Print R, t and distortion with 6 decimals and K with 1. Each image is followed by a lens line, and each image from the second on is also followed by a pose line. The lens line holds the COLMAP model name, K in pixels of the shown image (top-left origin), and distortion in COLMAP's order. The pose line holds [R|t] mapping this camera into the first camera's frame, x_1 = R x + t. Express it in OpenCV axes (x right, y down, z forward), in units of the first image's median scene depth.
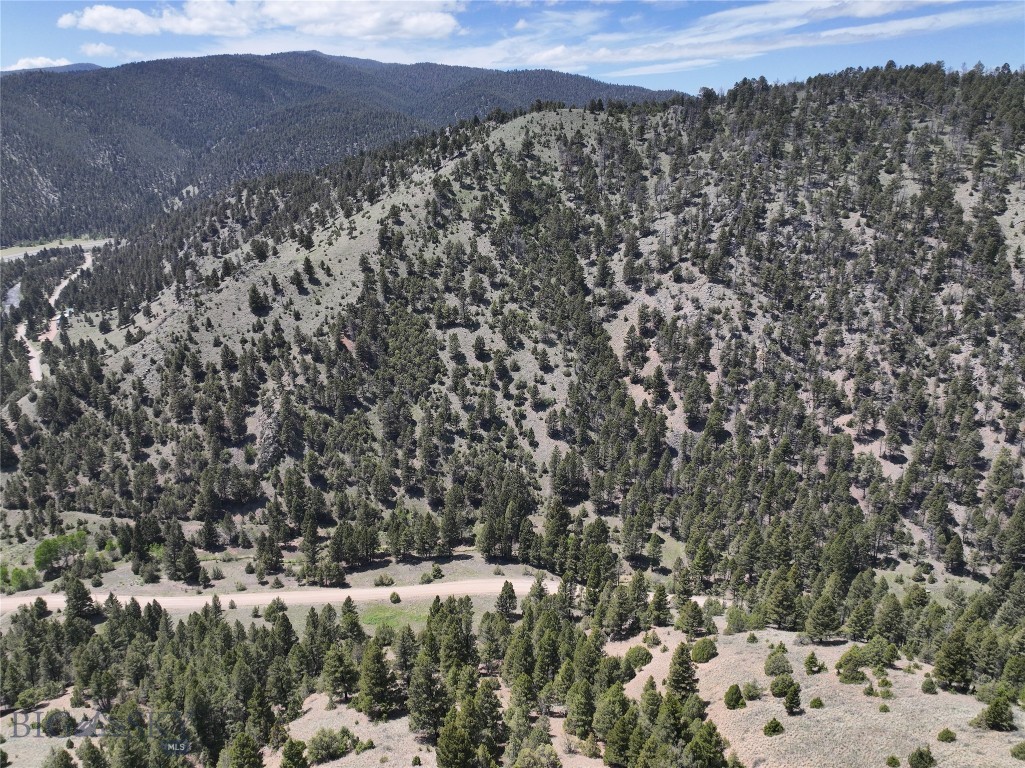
lens RADIAL K [[723.4, 0, 512.5], [0, 723.4, 384.0], [0, 0, 1]] dist [-0.004500, 0.022772]
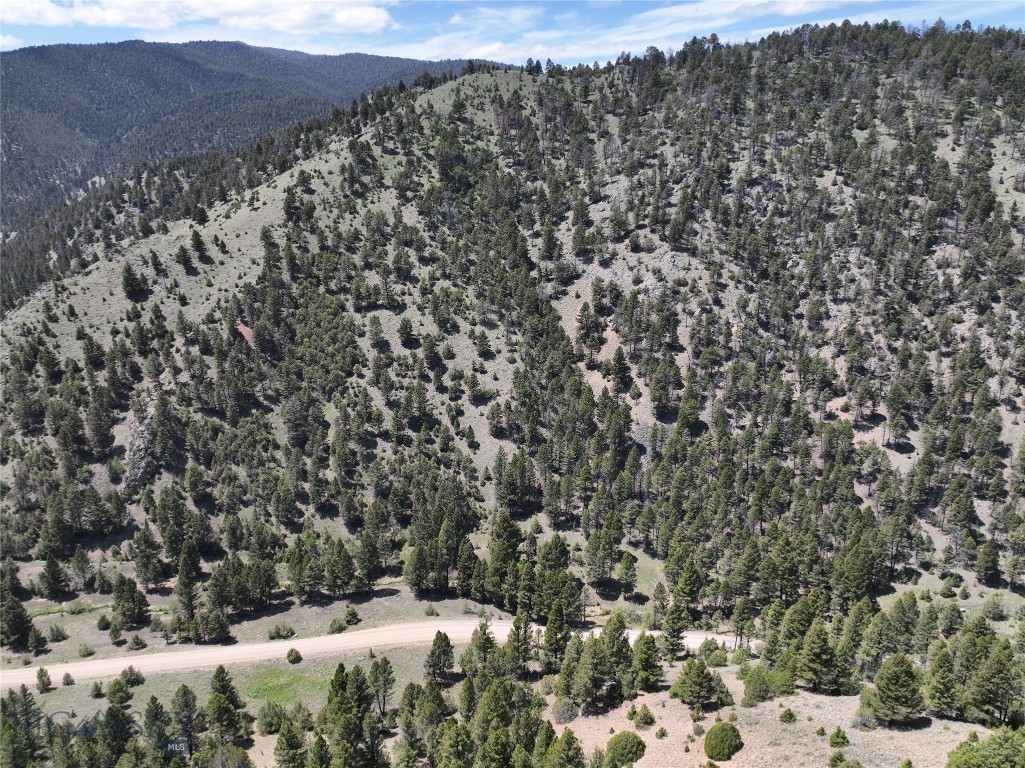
lens RADIAL K [[723.4, 0, 512.5], [0, 723.4, 384.0], [0, 0, 1]] dist [-0.004500, 0.022772]
pose [[0.996585, -0.030051, 0.076915, 0.011898], [0.029914, 0.999548, 0.002929, 0.011628], [-0.076969, -0.000618, 0.997033, 0.168273]]
